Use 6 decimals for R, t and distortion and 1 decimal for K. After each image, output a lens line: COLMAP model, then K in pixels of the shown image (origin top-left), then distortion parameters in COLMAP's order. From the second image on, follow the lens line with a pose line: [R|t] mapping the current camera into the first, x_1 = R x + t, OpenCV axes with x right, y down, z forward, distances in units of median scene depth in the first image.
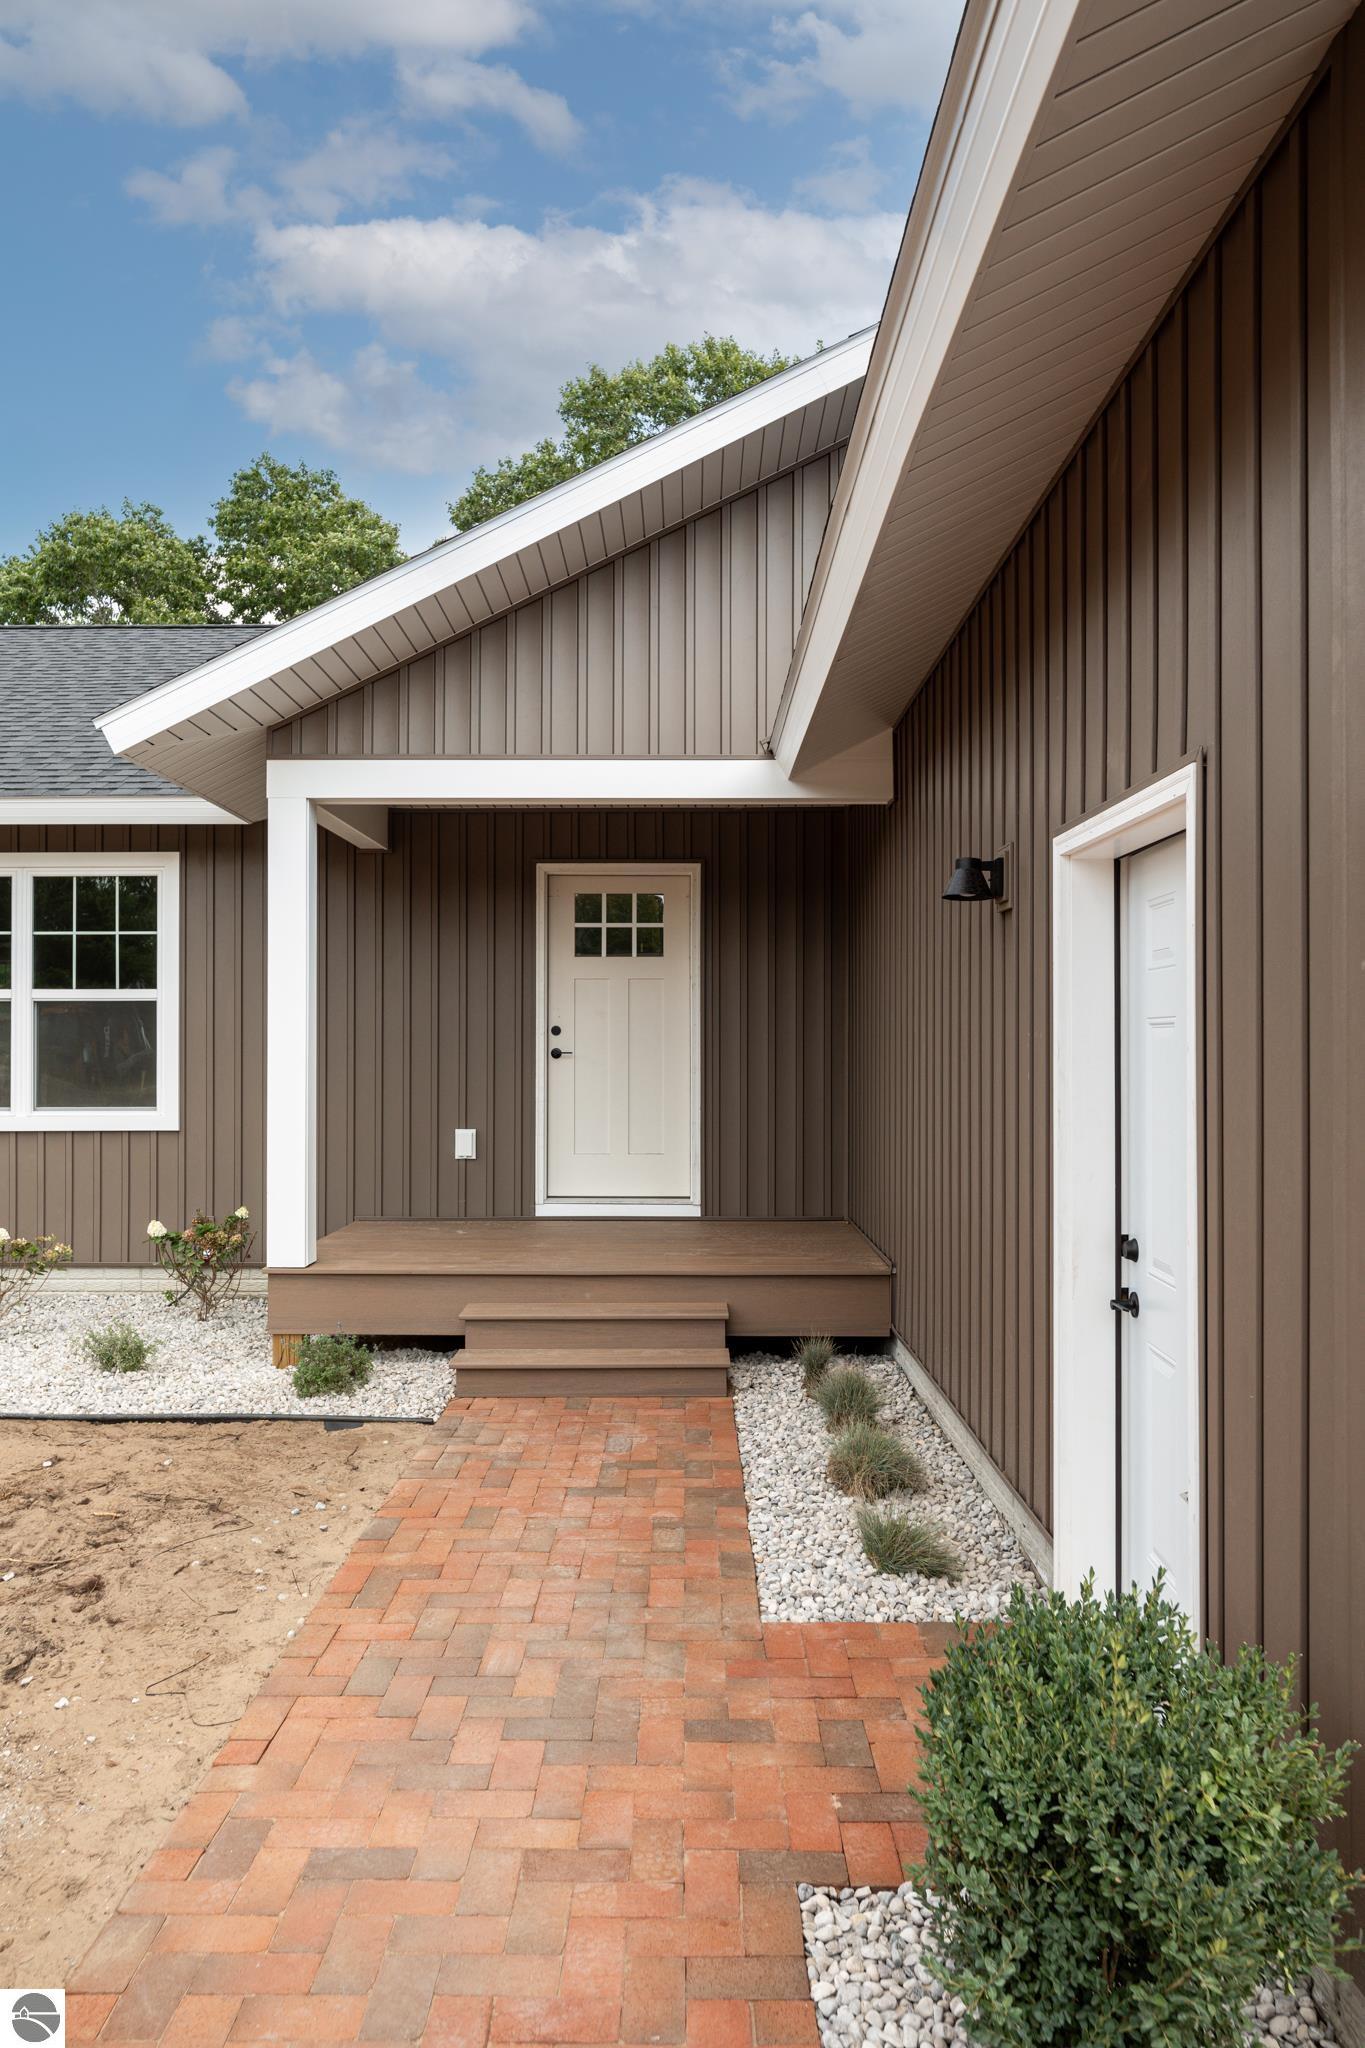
lens RADIAL K [[1360.2, 0, 684.0], [0, 1360.2, 998.5], [0, 0, 1]] dist [-0.000517, -0.000173]
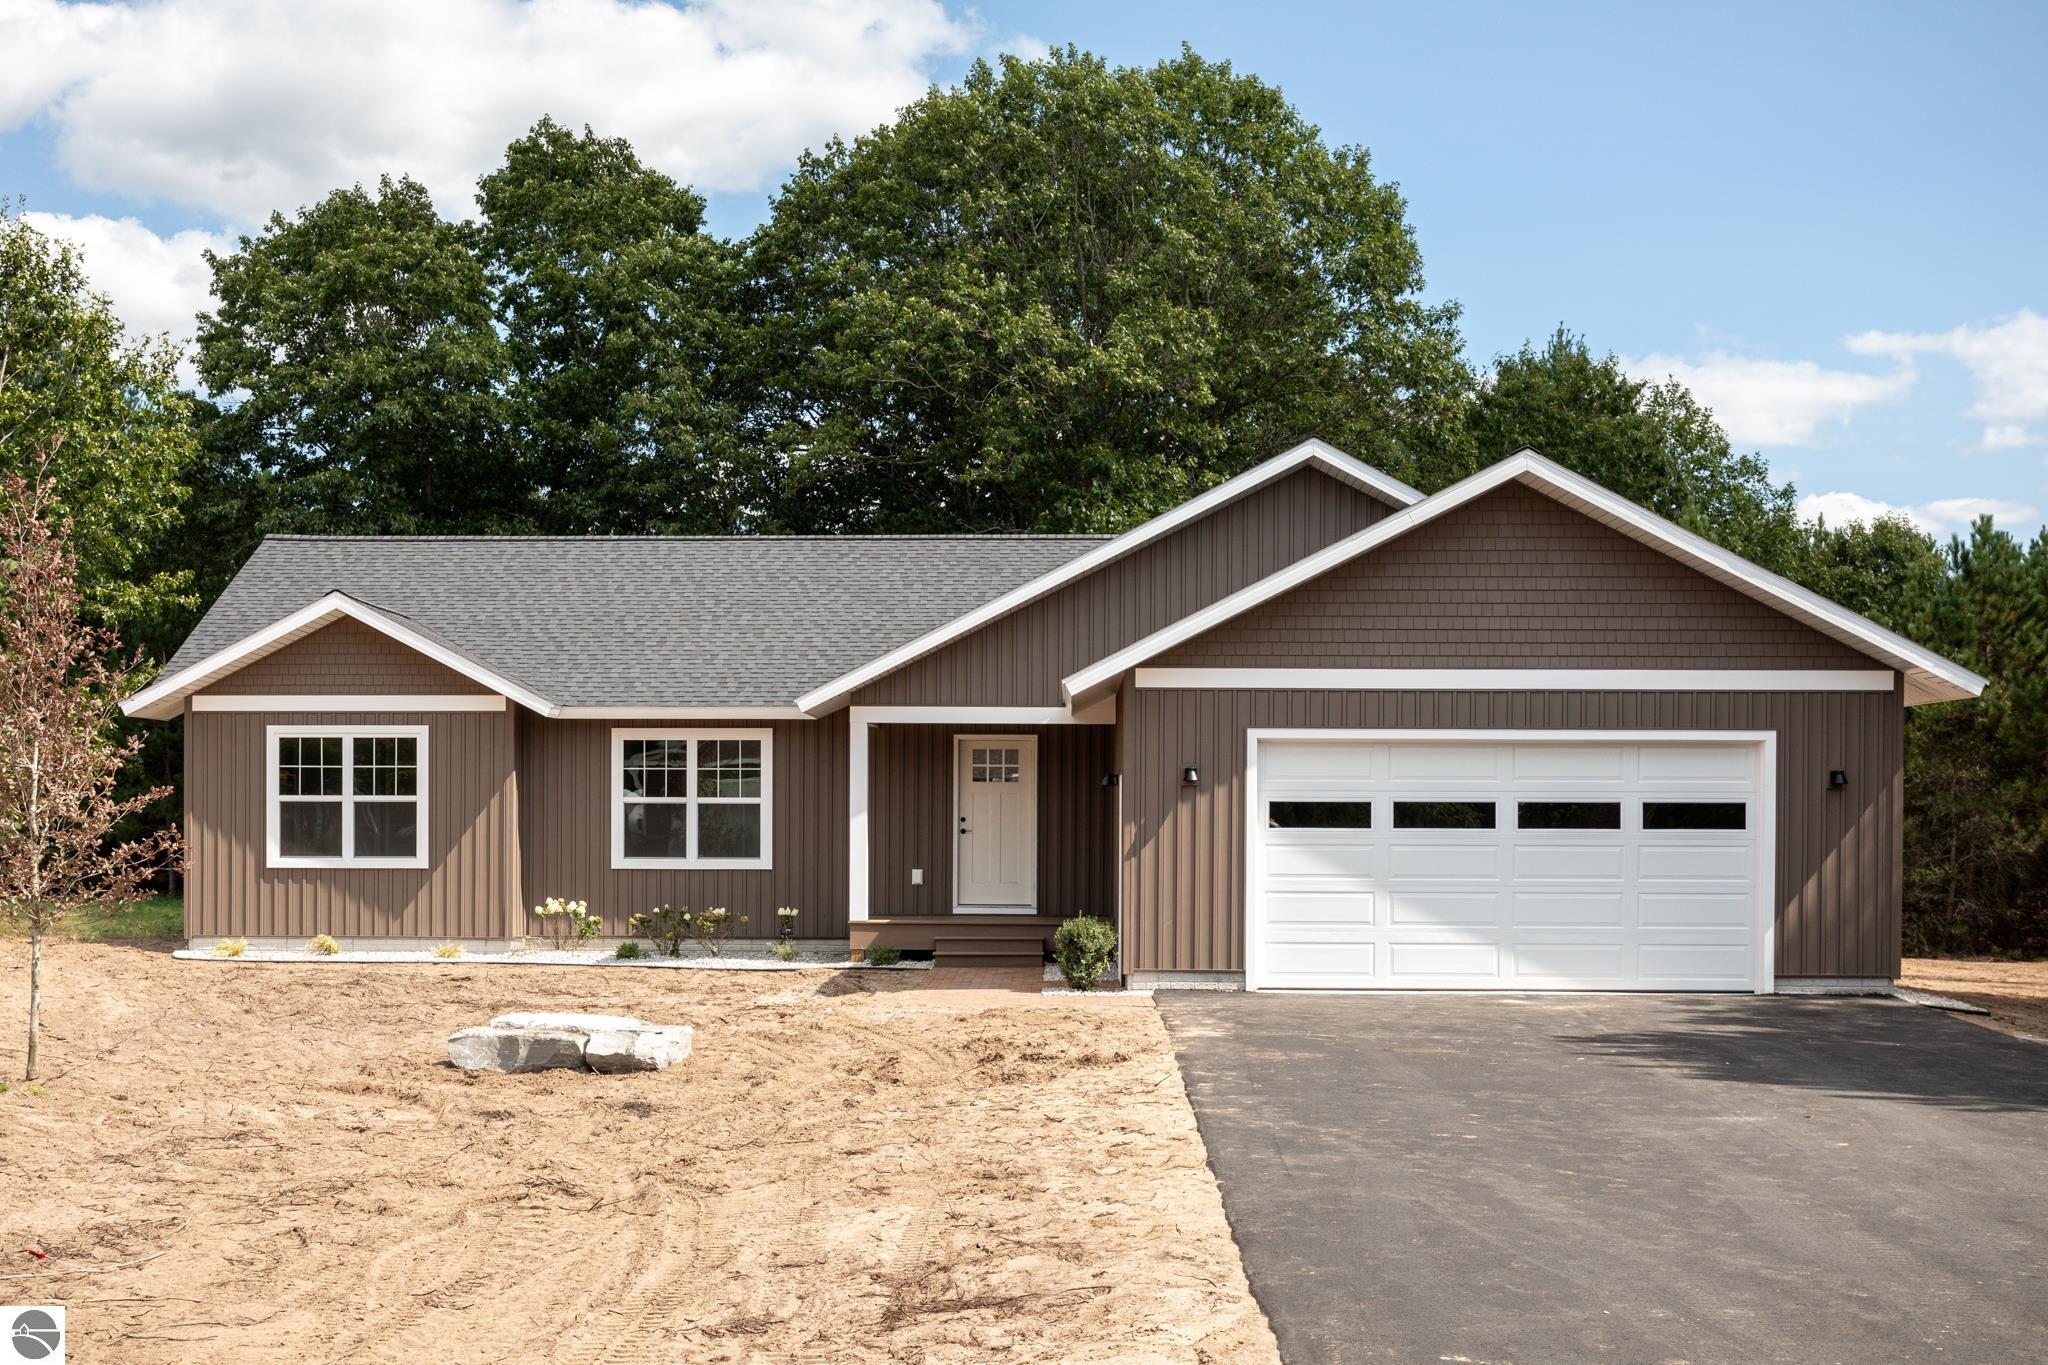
lens RADIAL K [[2535.0, 0, 959.1], [0, 2535.0, 684.1], [0, 0, 1]] dist [0.005752, -0.014982]
pose [[0.999321, 0.001981, -0.036786, 0.034063], [-0.002675, 0.999819, -0.018815, -0.103282], [0.036742, 0.018901, 0.999146, -2.662566]]
